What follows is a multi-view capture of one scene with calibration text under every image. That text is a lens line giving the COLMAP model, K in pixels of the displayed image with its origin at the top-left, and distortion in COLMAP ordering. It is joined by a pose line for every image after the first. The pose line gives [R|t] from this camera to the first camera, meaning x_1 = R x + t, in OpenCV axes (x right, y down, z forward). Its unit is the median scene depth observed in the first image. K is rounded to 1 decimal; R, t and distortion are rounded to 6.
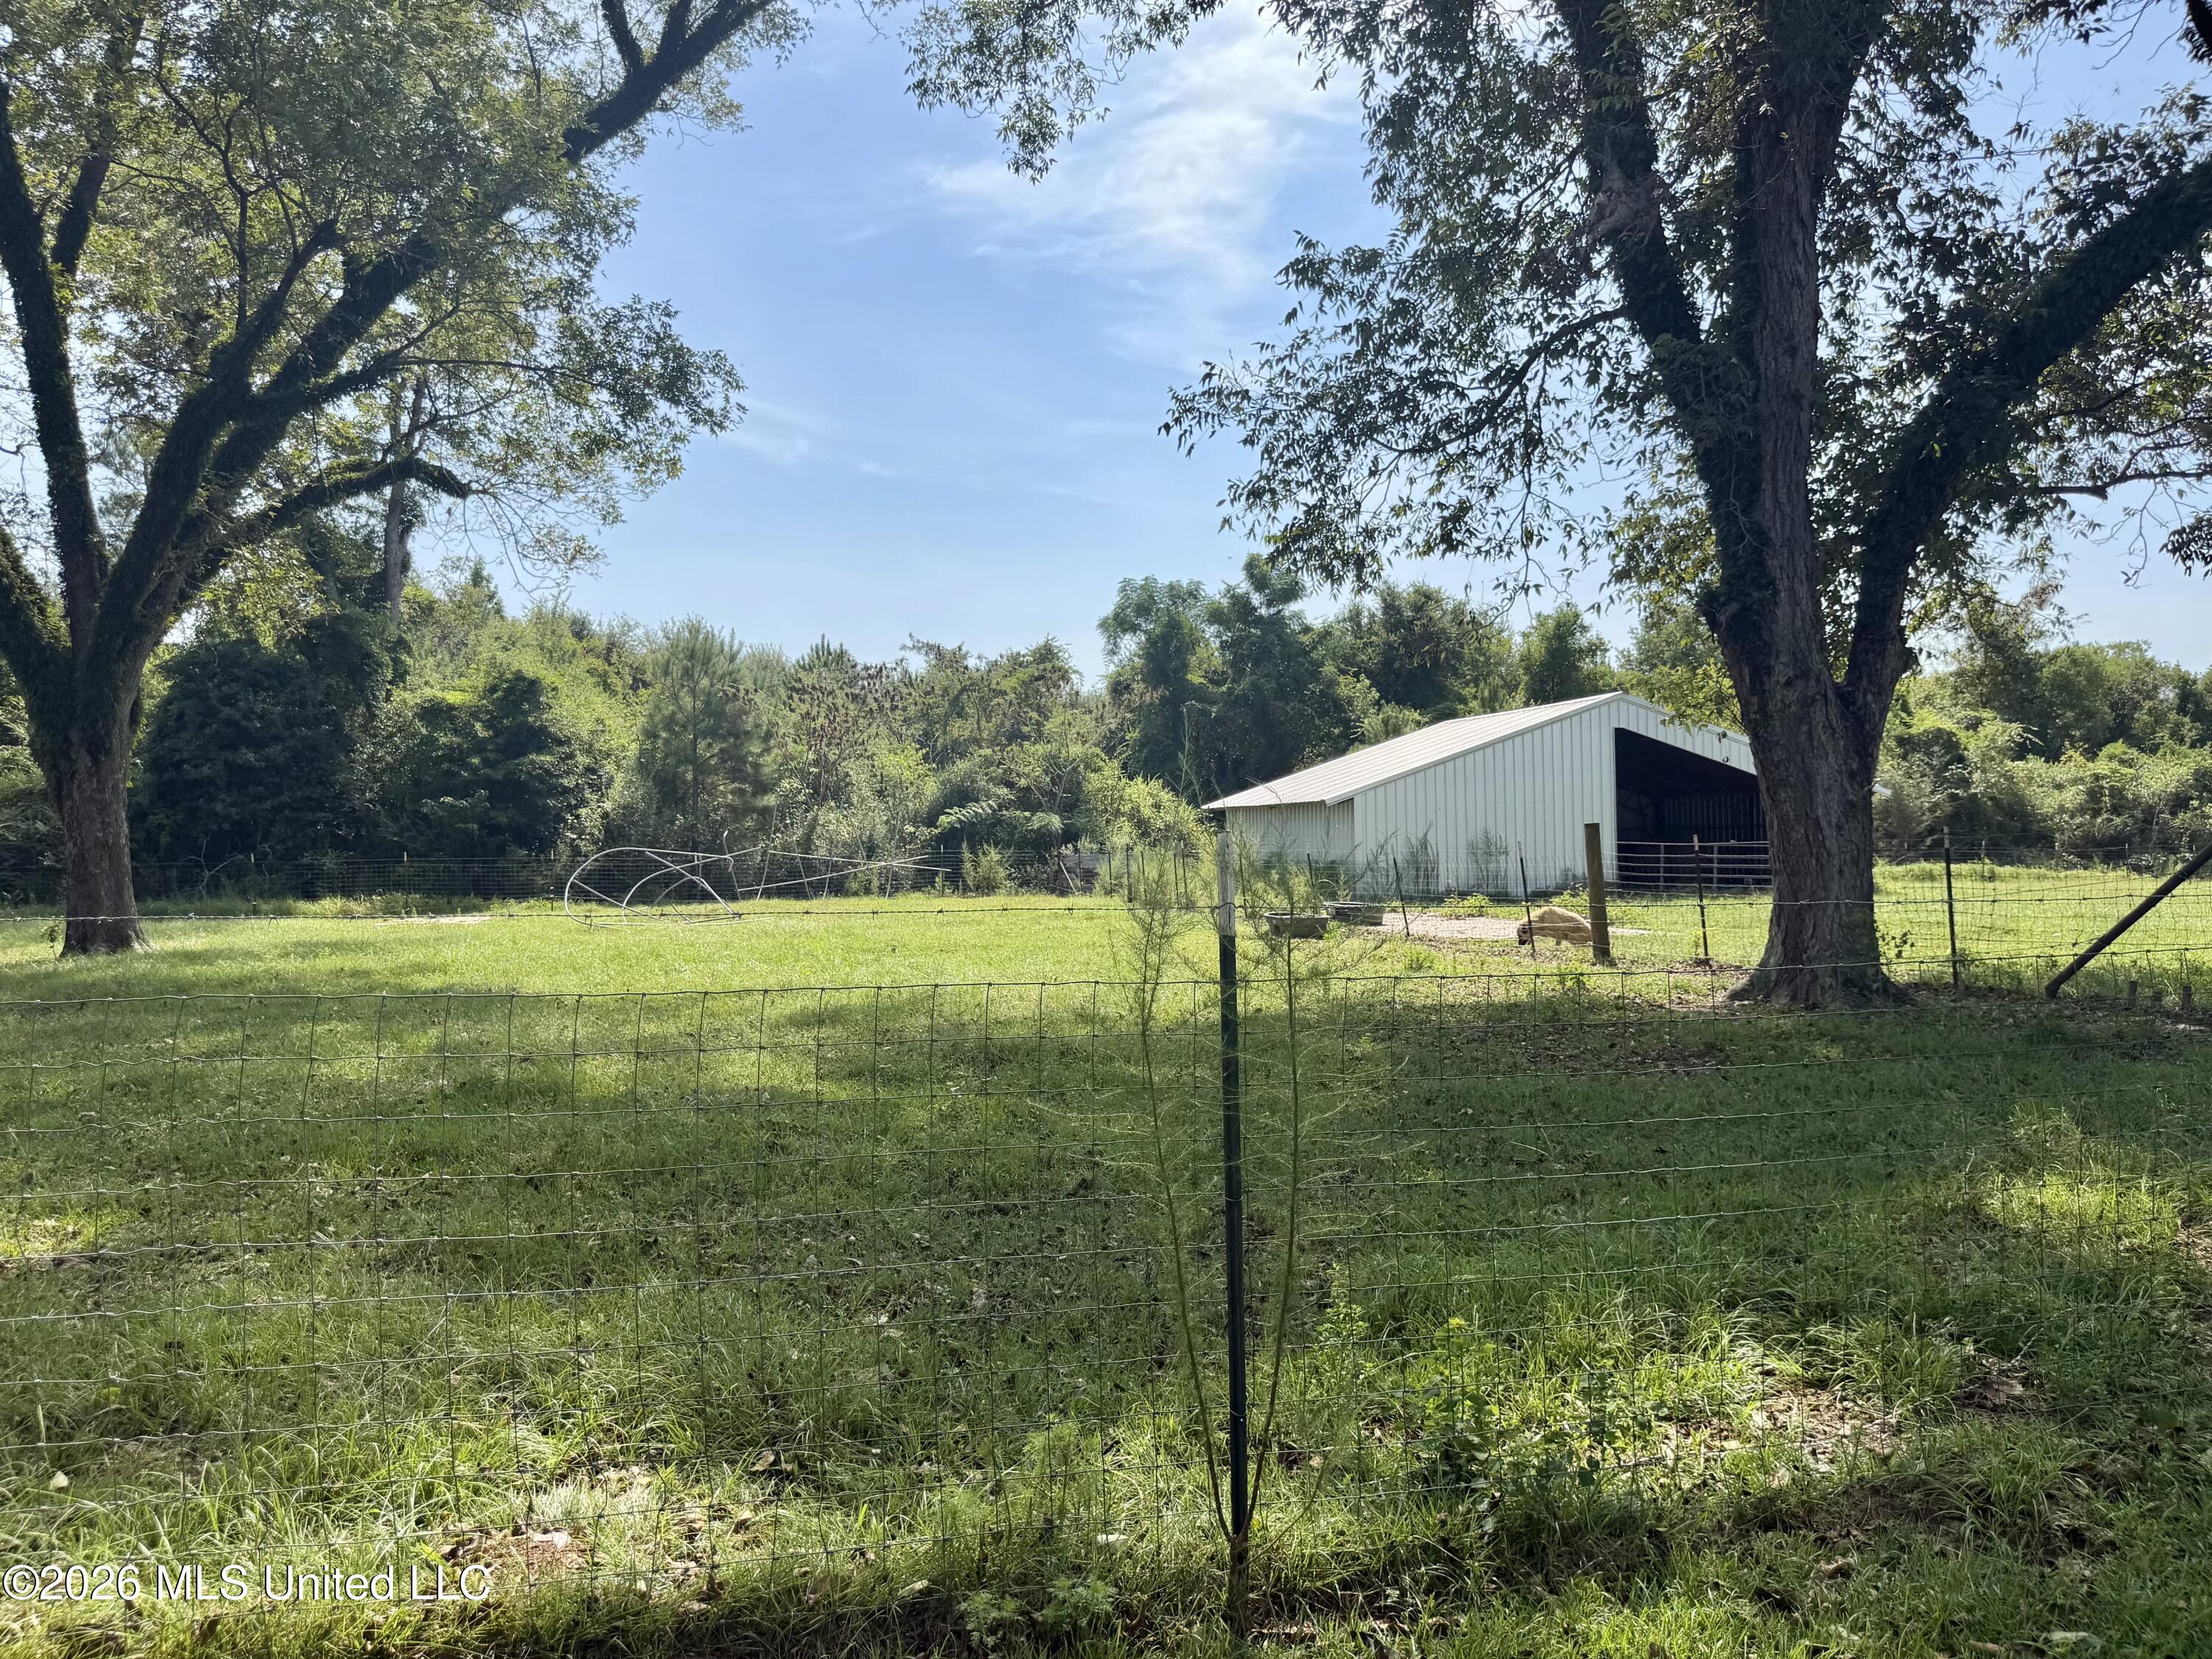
lens RADIAL K [[1555.8, 0, 1106.0], [0, 1555.8, 829.5], [0, 0, 1]] dist [0.068591, -0.129778]
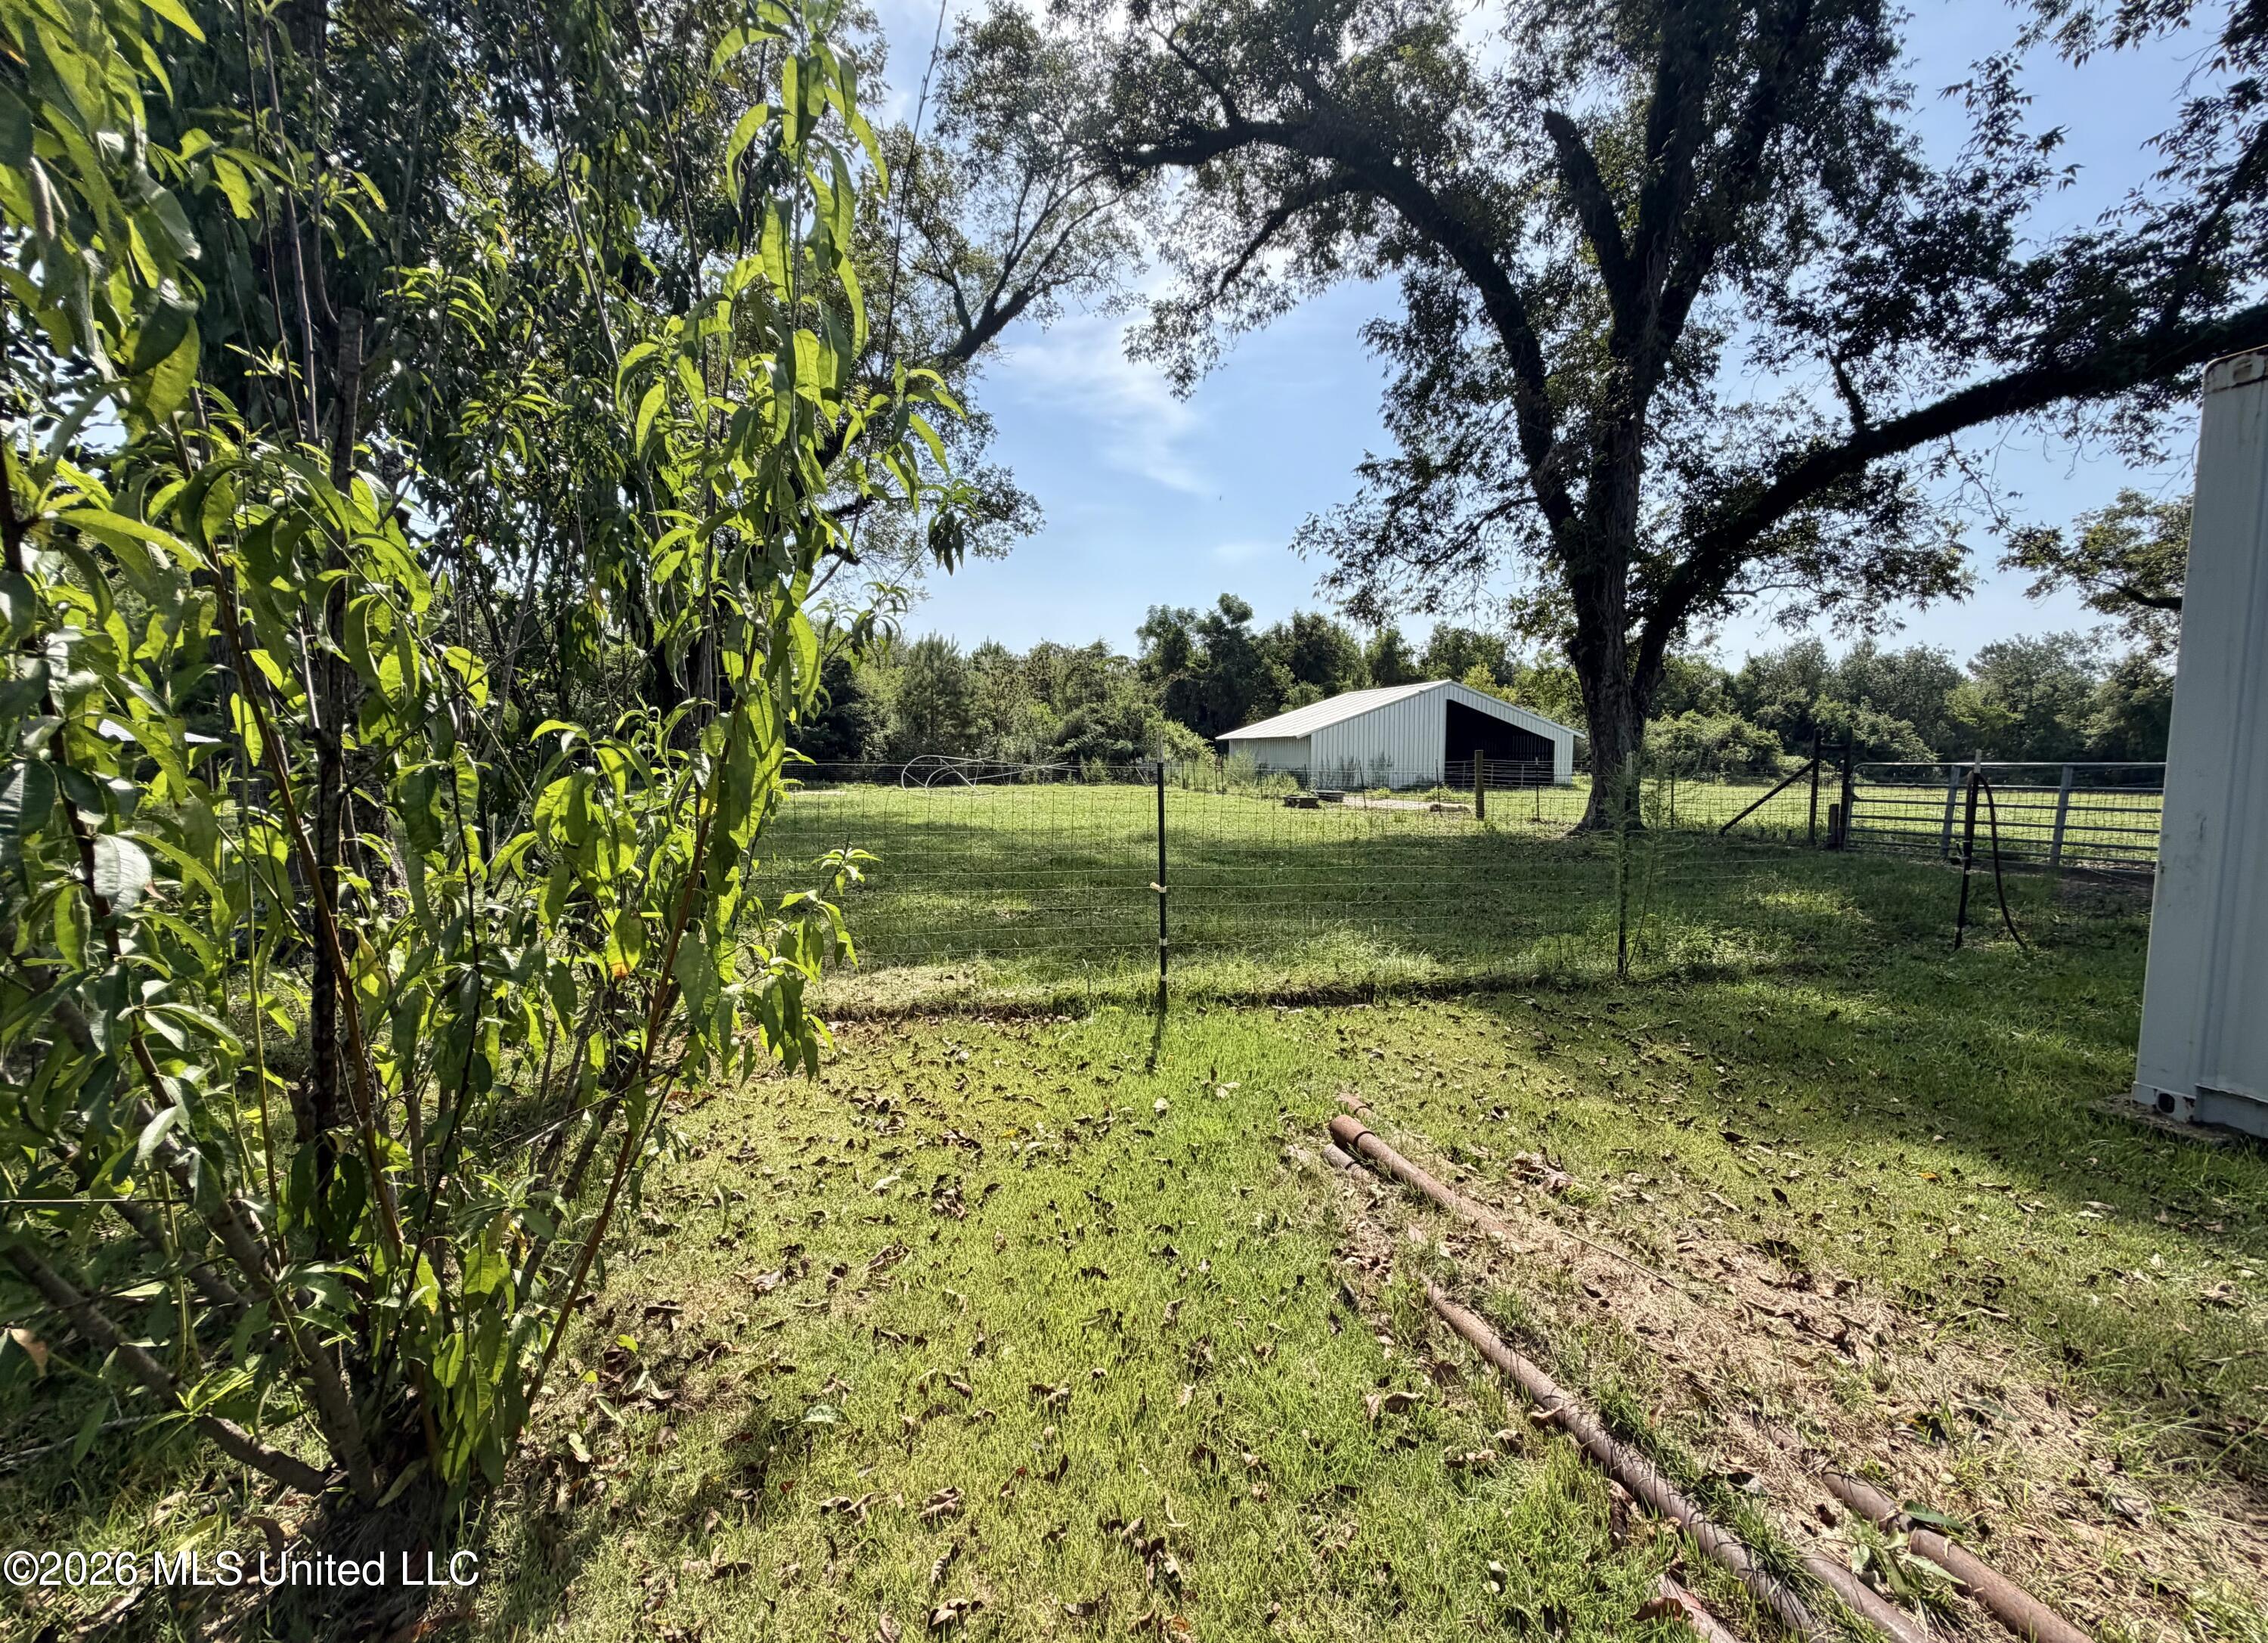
lens RADIAL K [[920.3, 0, 1134.0], [0, 920.3, 821.5], [0, 0, 1]] dist [-0.011882, -0.000052]
pose [[0.998928, 0.011550, 0.044836, -0.081659], [-0.014954, 0.996969, 0.076344, 0.001999], [-0.043819, -0.076933, 0.996073, -0.069736]]
